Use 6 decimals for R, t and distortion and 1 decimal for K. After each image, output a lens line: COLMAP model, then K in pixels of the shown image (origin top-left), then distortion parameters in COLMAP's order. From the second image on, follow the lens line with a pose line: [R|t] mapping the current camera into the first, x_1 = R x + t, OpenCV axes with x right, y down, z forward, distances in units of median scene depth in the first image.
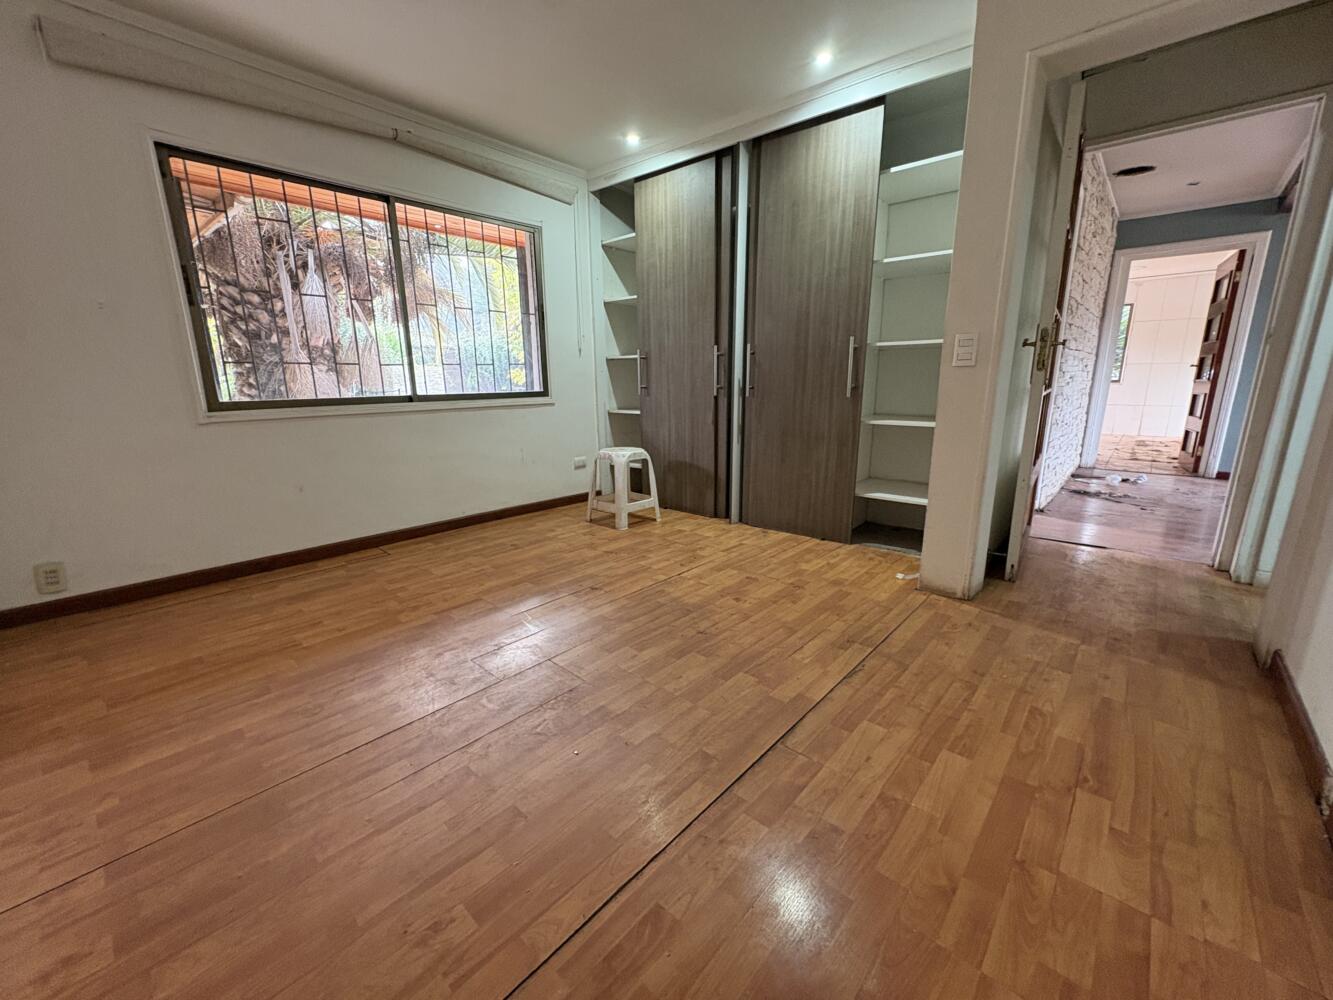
lens RADIAL K [[526.1, 0, 667.5], [0, 526.1, 497.6], [0, 0, 1]] dist [0.000014, -0.000376]
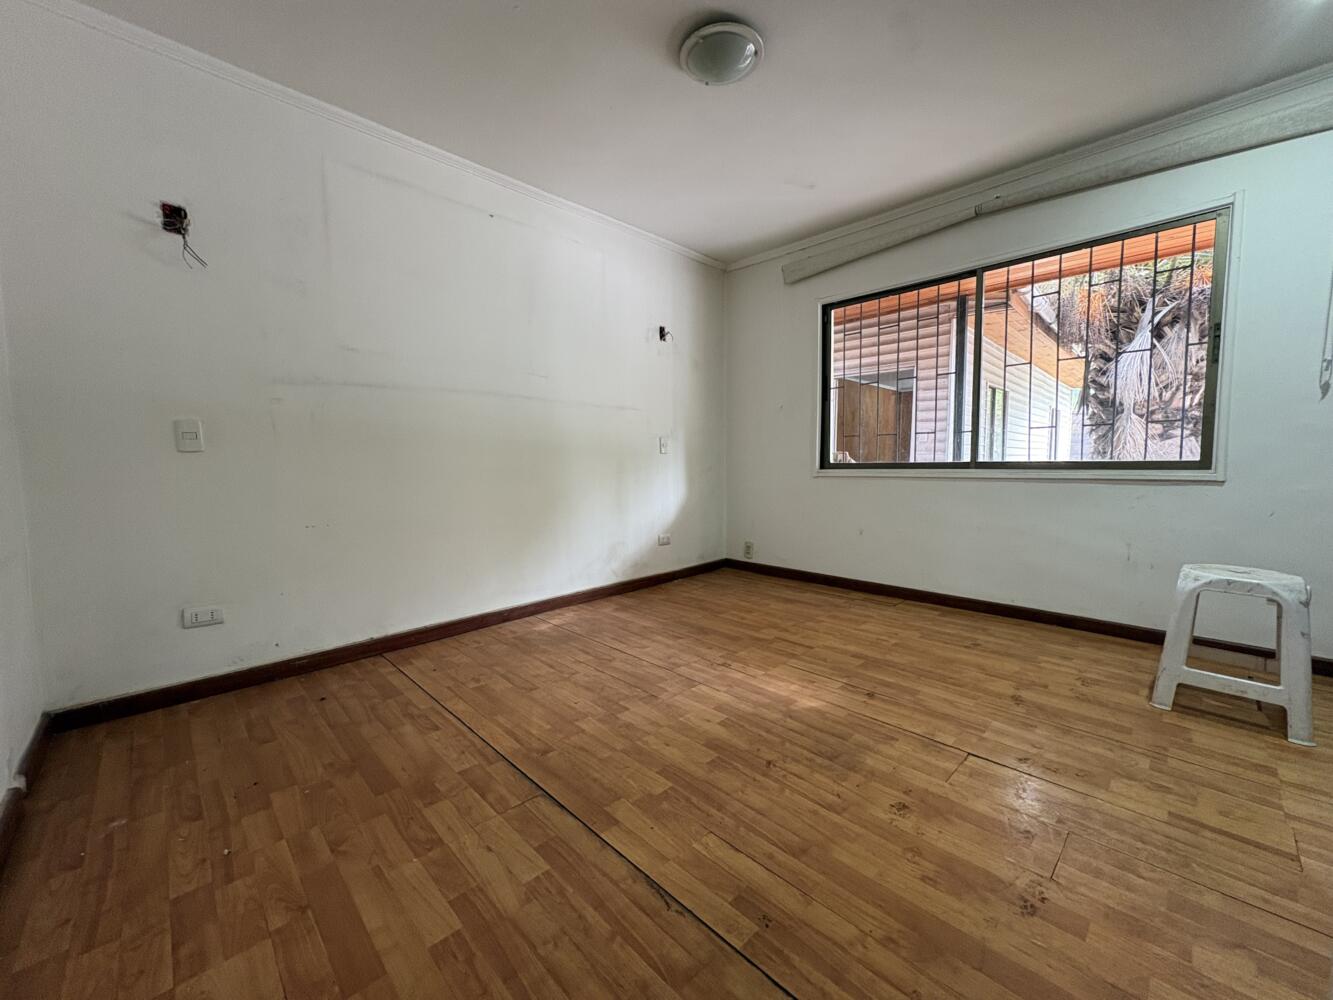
lens RADIAL K [[526.1, 0, 669.7], [0, 526.1, 499.4], [0, 0, 1]] dist [0.000014, -0.000376]
pose [[-0.048760, 0.088055, -0.994921, 0.665019], [-0.210092, 0.972917, 0.096404, -0.136549], [0.976465, 0.213726, -0.028940, 0.652779]]
